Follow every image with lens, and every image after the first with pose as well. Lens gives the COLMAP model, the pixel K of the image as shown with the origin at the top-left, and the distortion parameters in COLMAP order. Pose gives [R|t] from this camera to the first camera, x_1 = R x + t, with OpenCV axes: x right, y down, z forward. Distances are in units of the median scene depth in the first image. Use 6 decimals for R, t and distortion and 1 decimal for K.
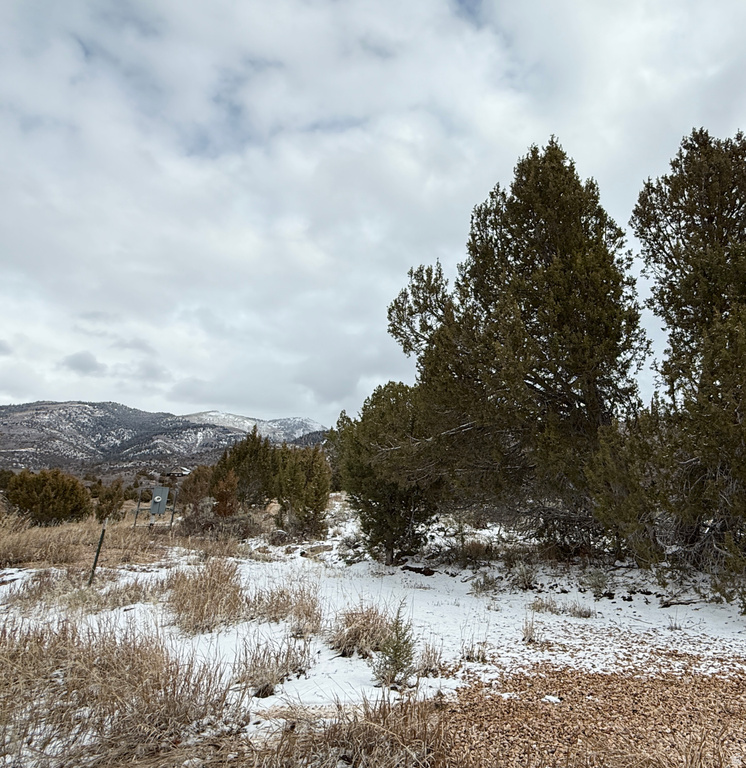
lens RADIAL K [[452.3, 0, 361.3], [0, 452.3, 404.2], [0, 0, 1]] dist [-0.002065, -0.001455]
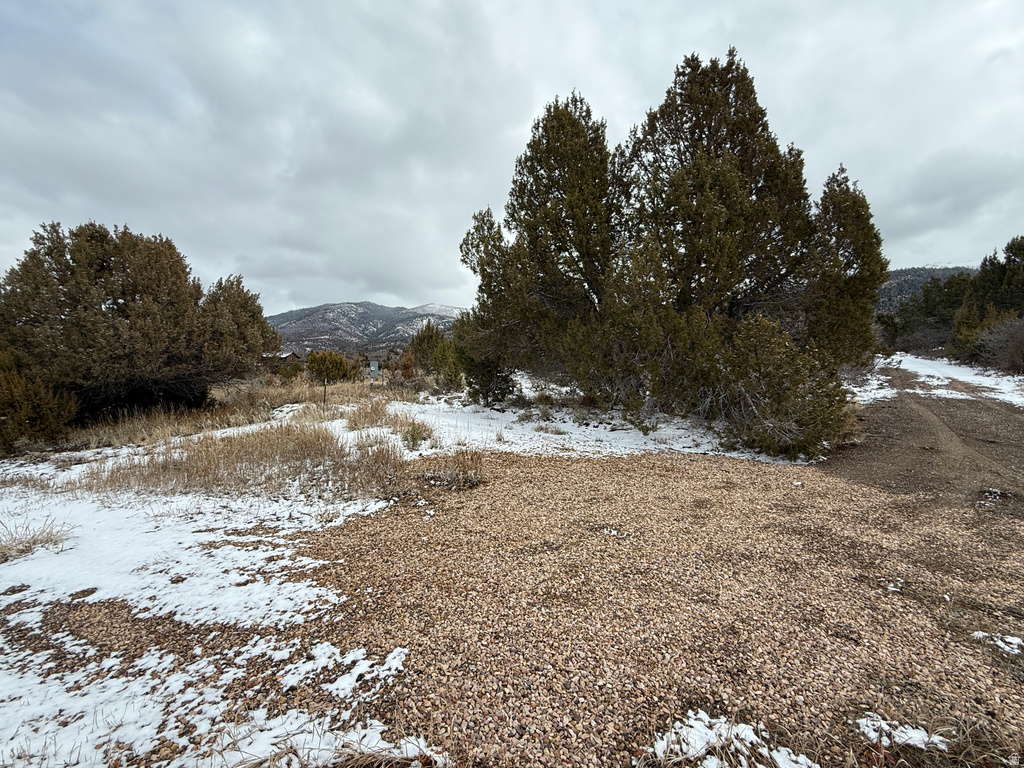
lens RADIAL K [[445.8, 0, 518.5], [0, 445.8, 382.4], [0, 0, 1]] dist [0.002417, 0.000594]
pose [[0.948343, -0.004147, -0.317221, 0.660787], [0.082116, 0.969047, 0.232818, -0.088716], [0.306437, -0.246840, 0.919329, -0.396979]]
